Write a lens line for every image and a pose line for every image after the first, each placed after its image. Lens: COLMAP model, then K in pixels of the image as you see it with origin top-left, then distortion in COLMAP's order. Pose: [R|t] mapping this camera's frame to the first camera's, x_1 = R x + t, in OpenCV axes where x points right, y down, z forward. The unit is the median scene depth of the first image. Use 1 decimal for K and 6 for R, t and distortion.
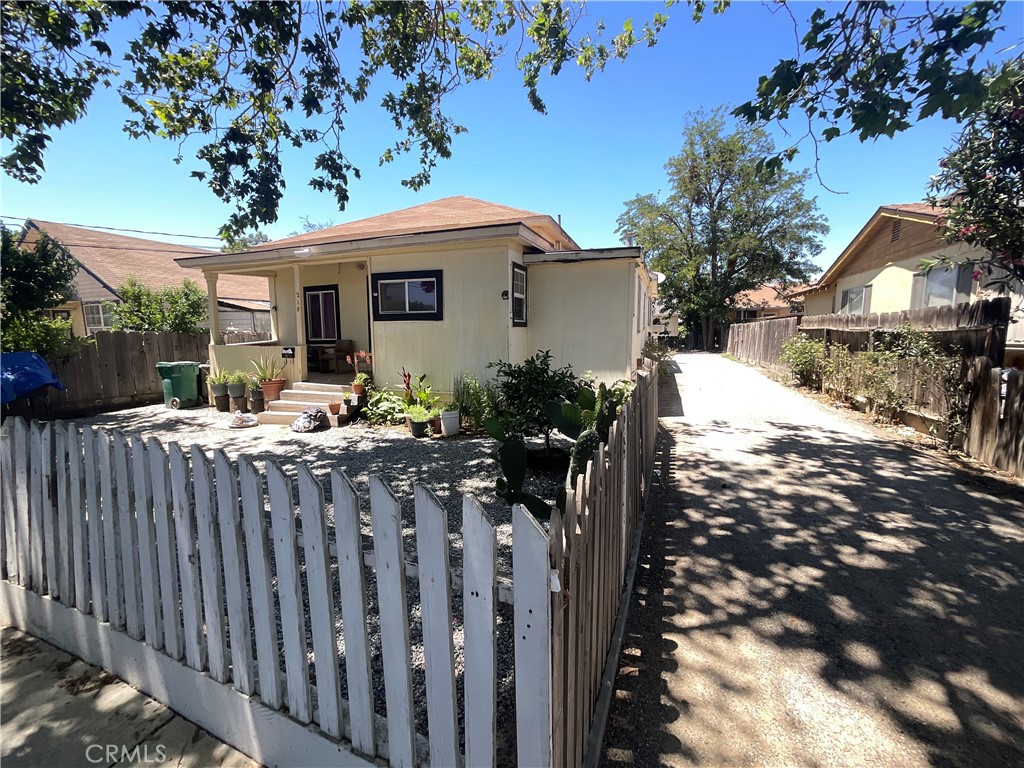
lens RADIAL K [[405.2, 0, 512.0], [0, 405.2, 384.0], [0, 0, 1]] dist [0.000785, -0.000158]
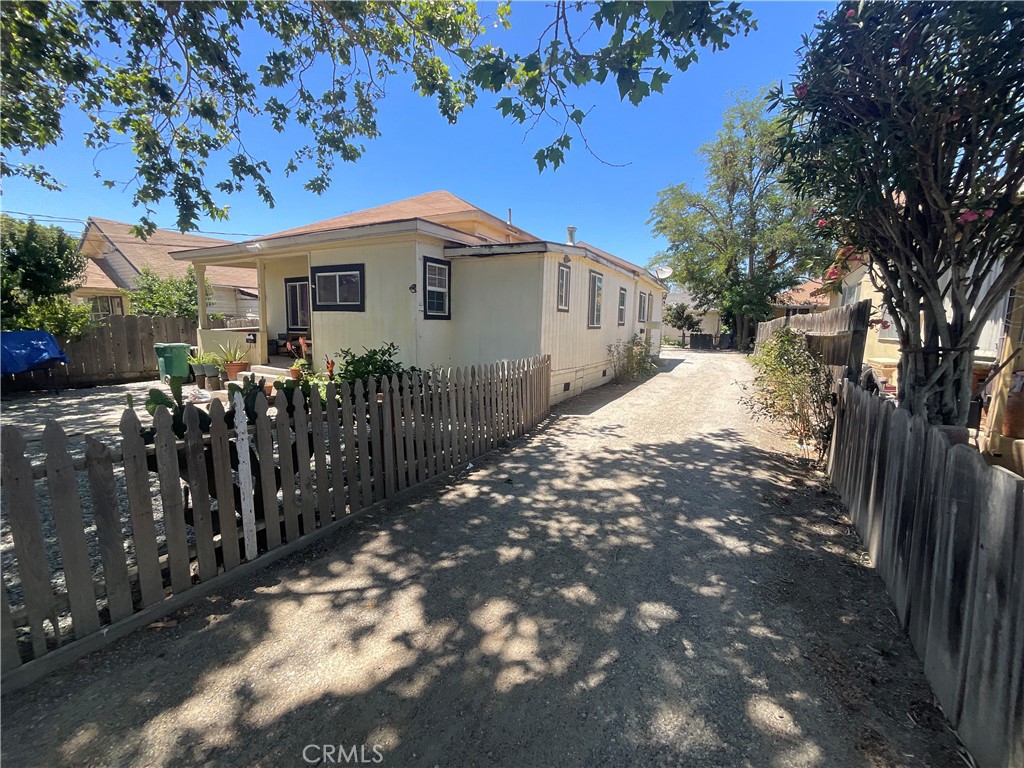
lens RADIAL K [[410.3, 0, 512.1], [0, 410.3, 379.5], [0, 0, 1]] dist [-0.001902, 0.000094]
pose [[0.989259, 0.044610, -0.139203, 0.286142], [-0.043948, 0.999003, 0.007825, -0.004676], [0.139414, -0.001623, 0.990233, -0.003164]]
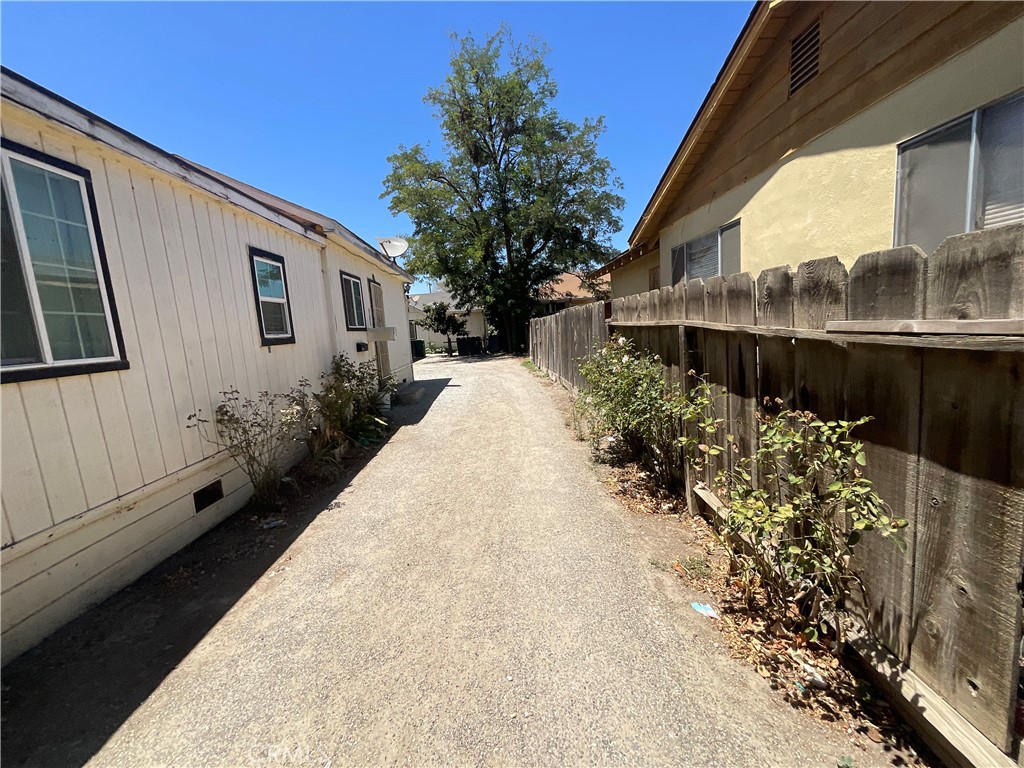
lens RADIAL K [[405.2, 0, 512.0], [0, 405.2, 384.0], [0, 0, 1]] dist [0.000785, -0.000158]
pose [[0.924394, -0.102719, 0.367349, 0.527305], [0.102681, 0.994519, 0.019704, -0.111499], [-0.367360, 0.019506, 0.929874, 0.754551]]
